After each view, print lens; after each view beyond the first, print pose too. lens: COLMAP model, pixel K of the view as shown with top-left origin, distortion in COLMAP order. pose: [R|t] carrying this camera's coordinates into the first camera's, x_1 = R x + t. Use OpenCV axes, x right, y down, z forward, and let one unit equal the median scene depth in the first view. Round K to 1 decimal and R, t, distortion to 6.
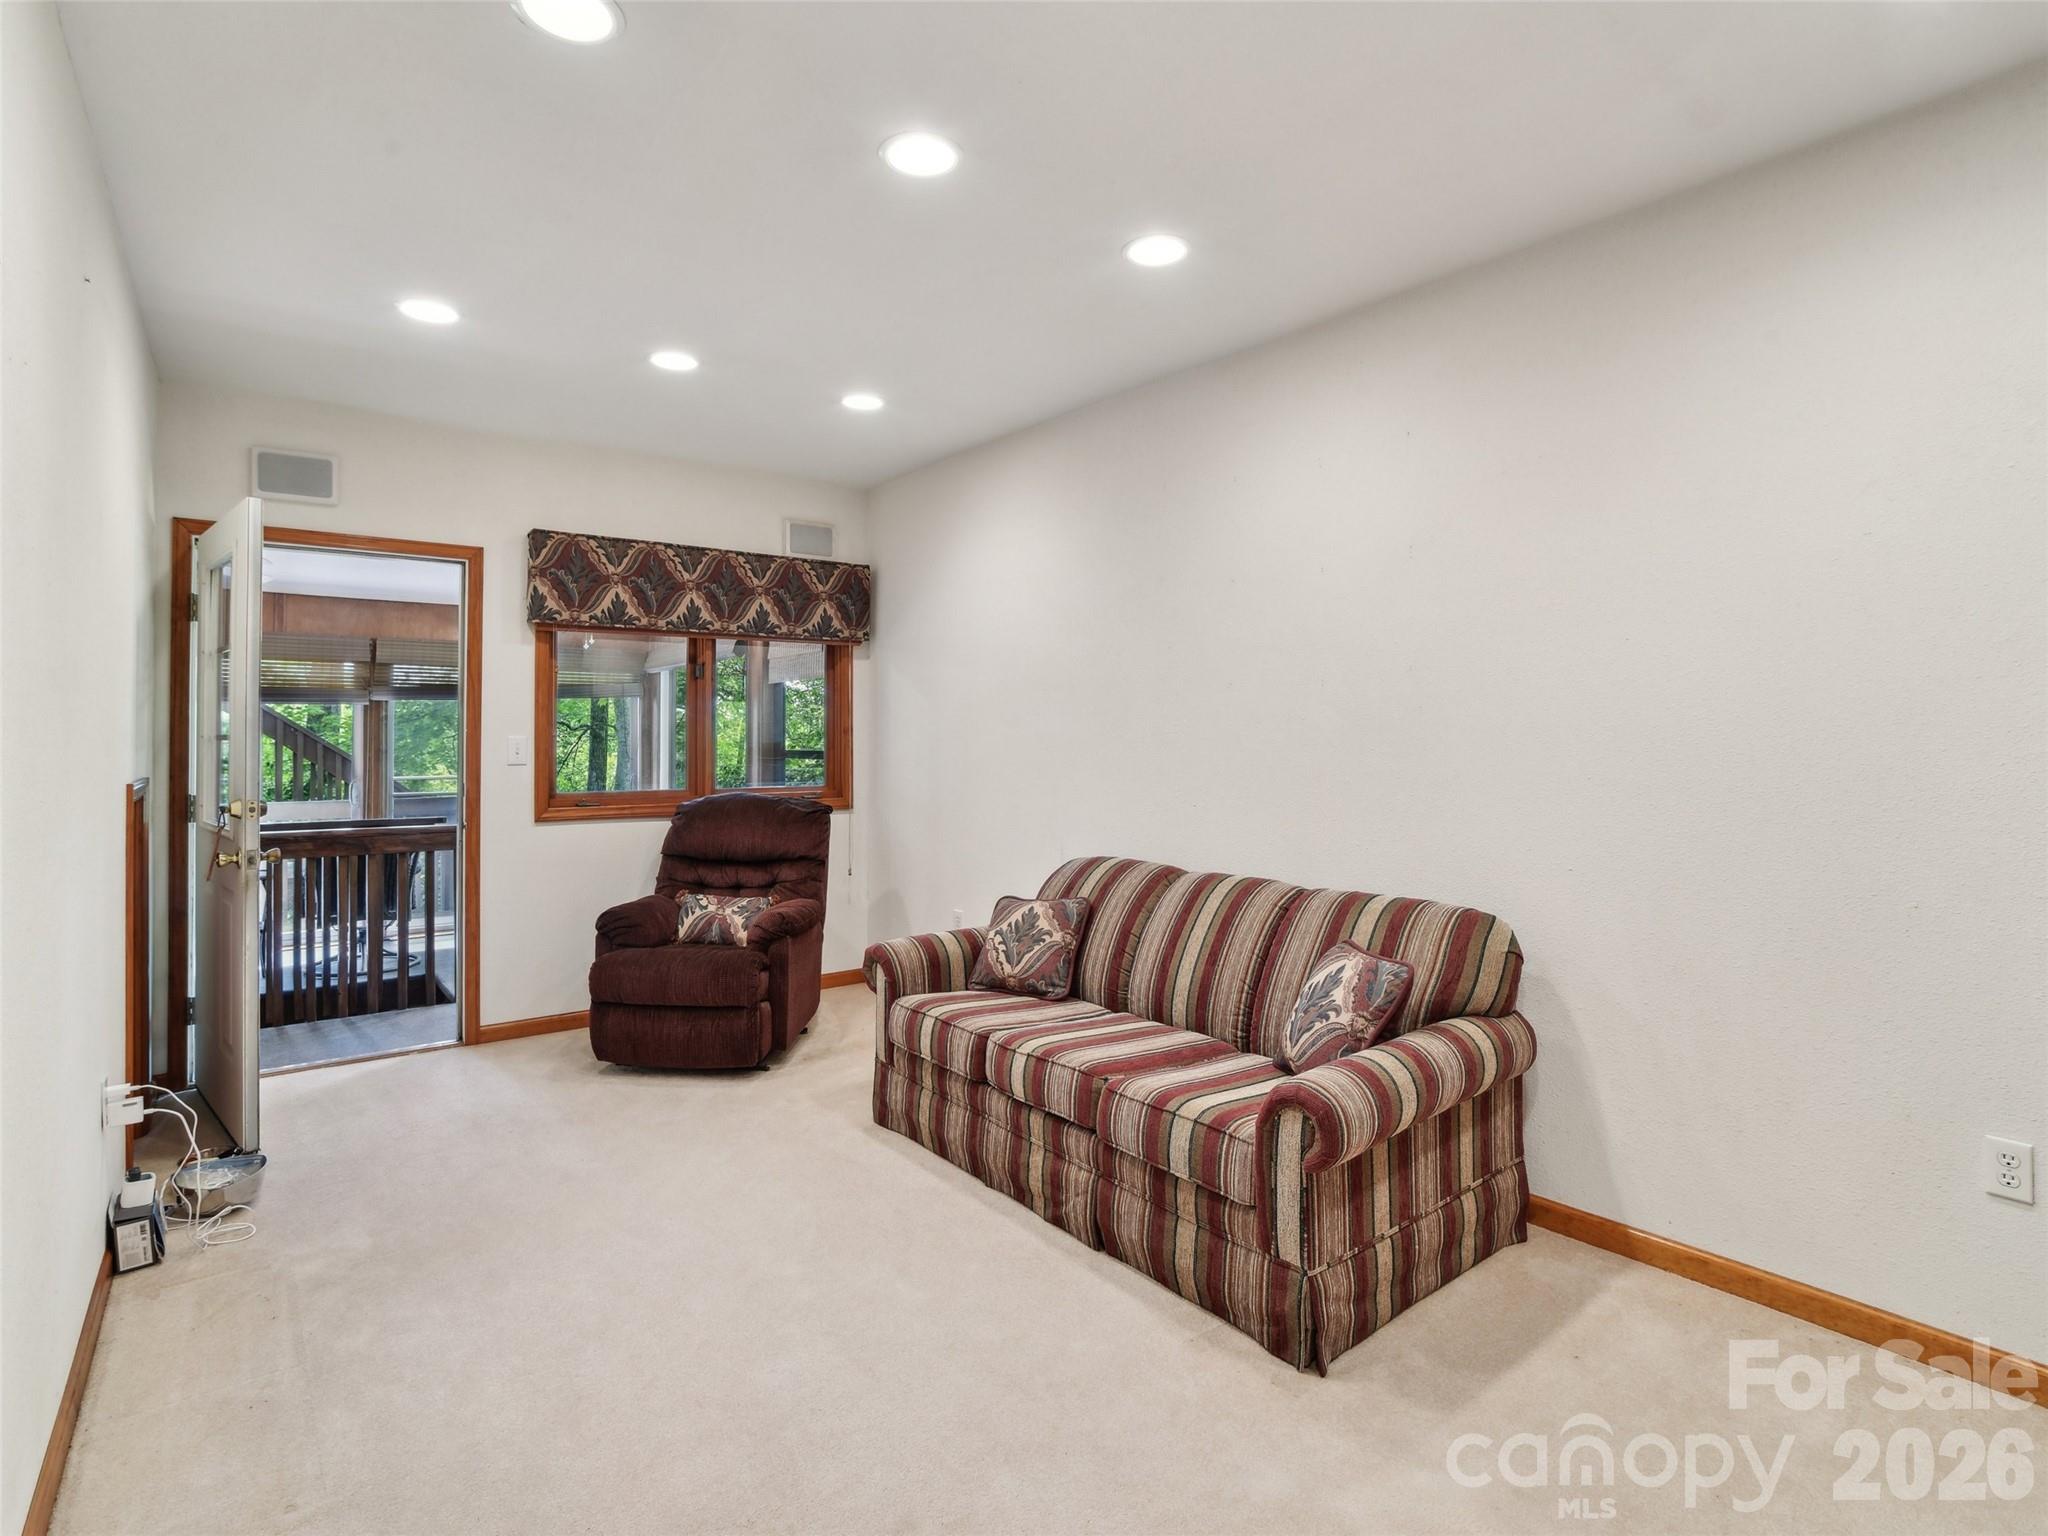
lens RADIAL K [[999.8, 0, 1024.2], [0, 999.8, 737.6], [0, 0, 1]] dist [-0.068945, 0.022858]
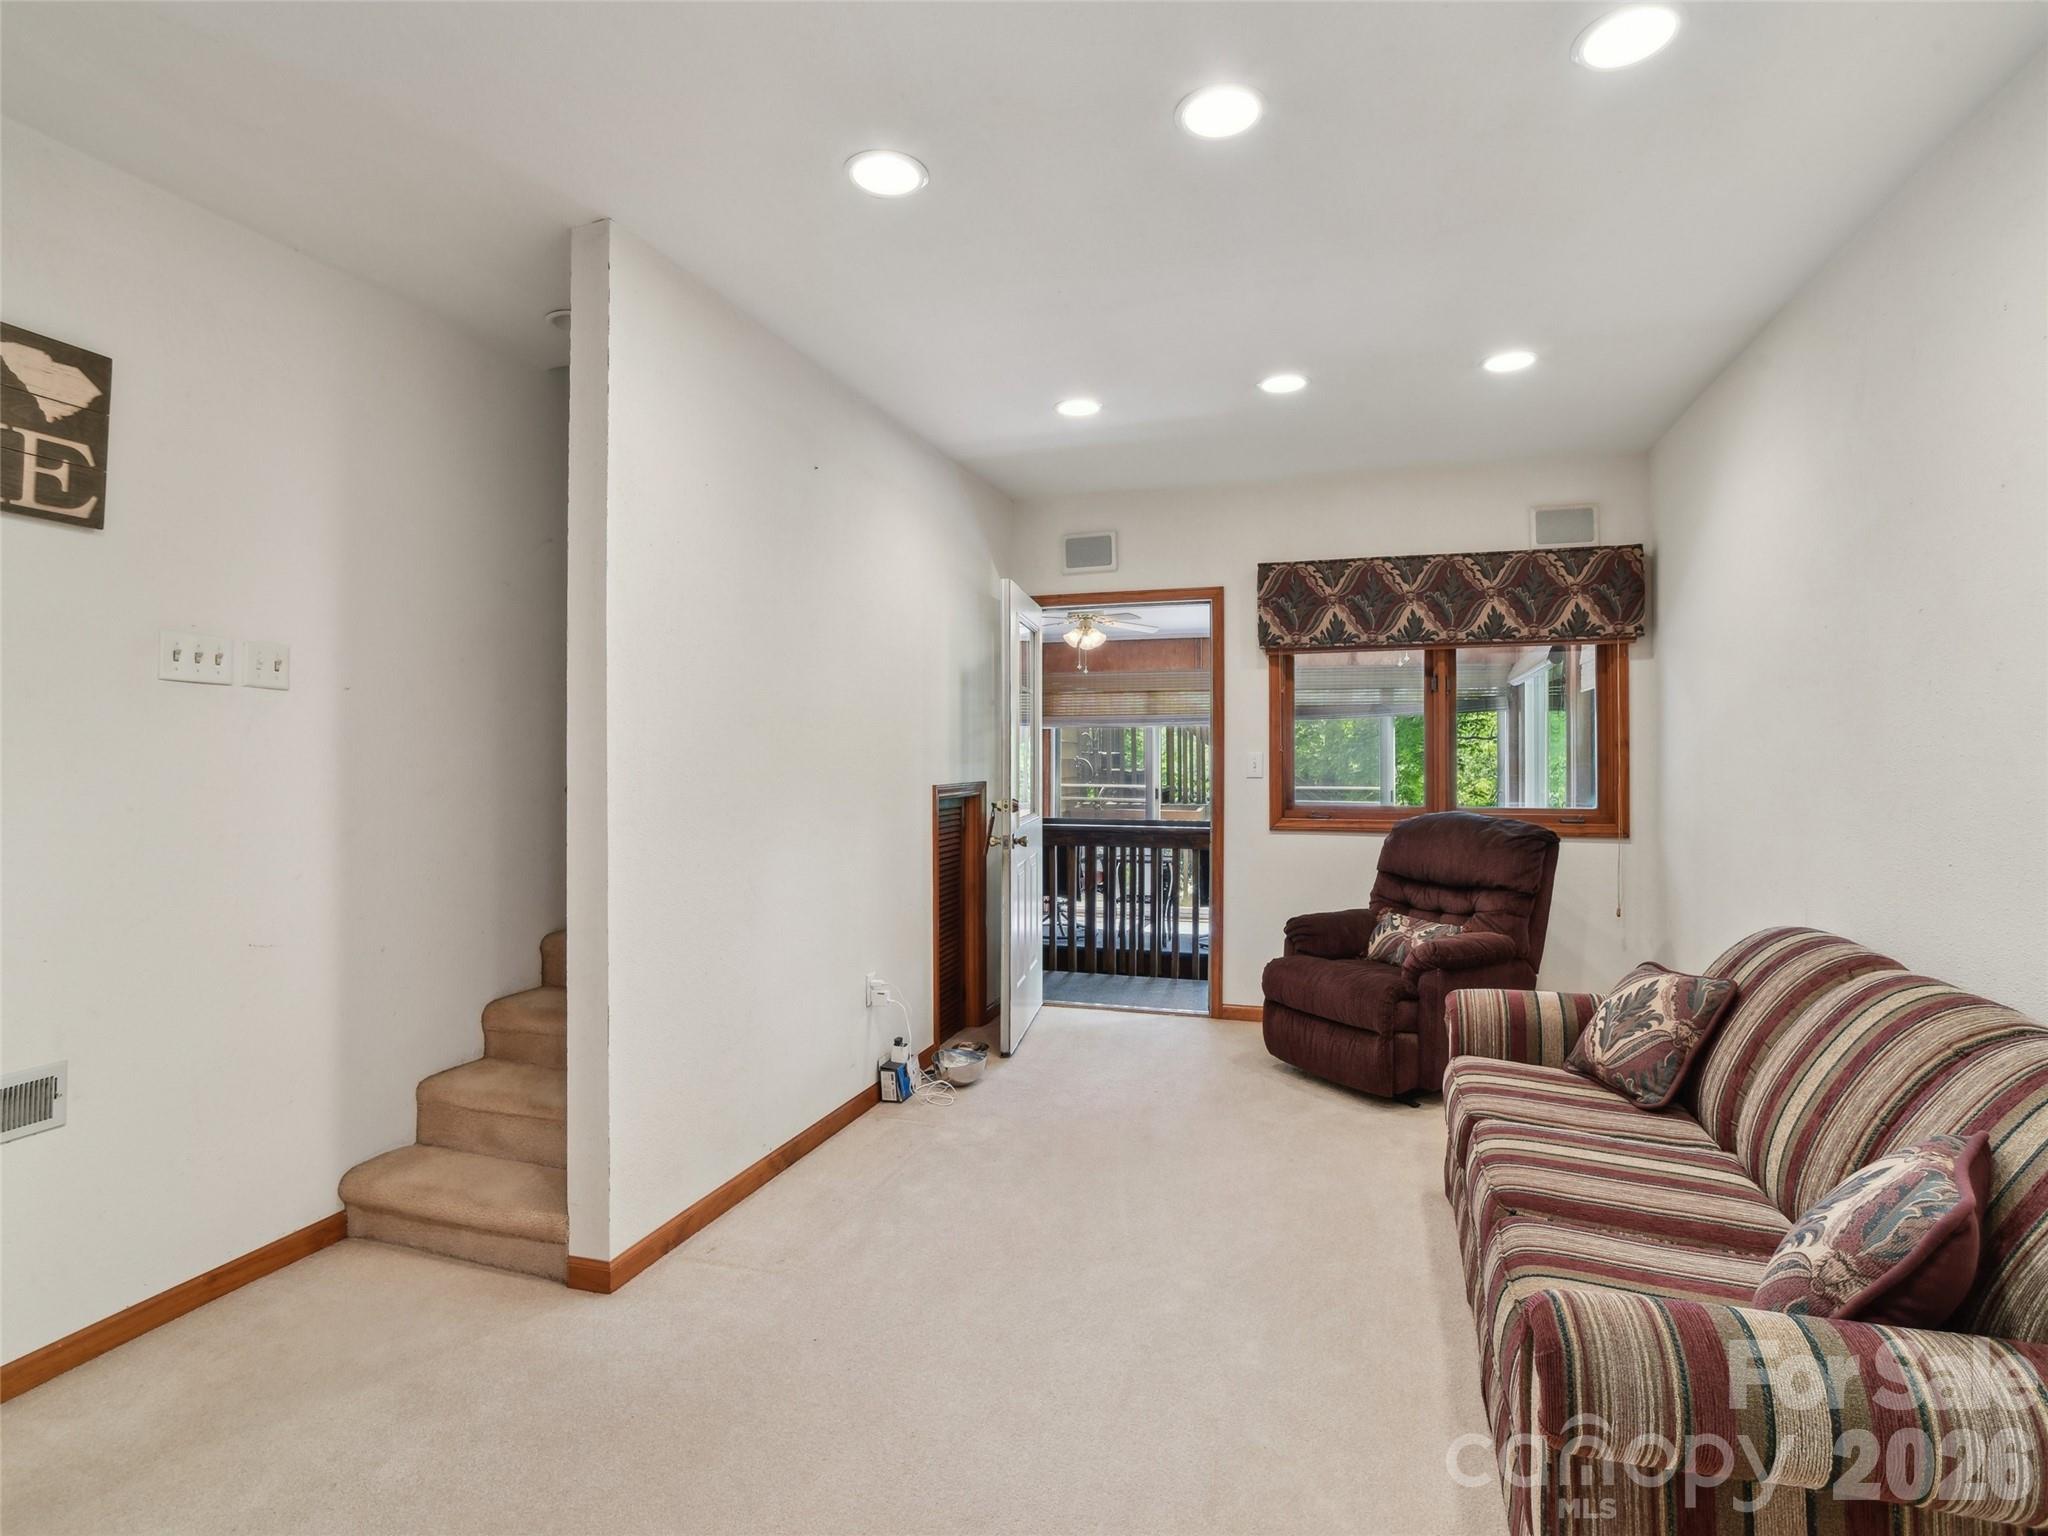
lens RADIAL K [[975.6, 0, 1024.0], [0, 975.6, 768.0], [0, 0, 1]] dist [-0.087242, 0.038851]
pose [[0.564003, 0.011138, -0.825697, 0.249189], [0.000897, 0.999900, 0.014101, 0.001094], [0.825772, -0.008694, 0.563937, 0.167590]]
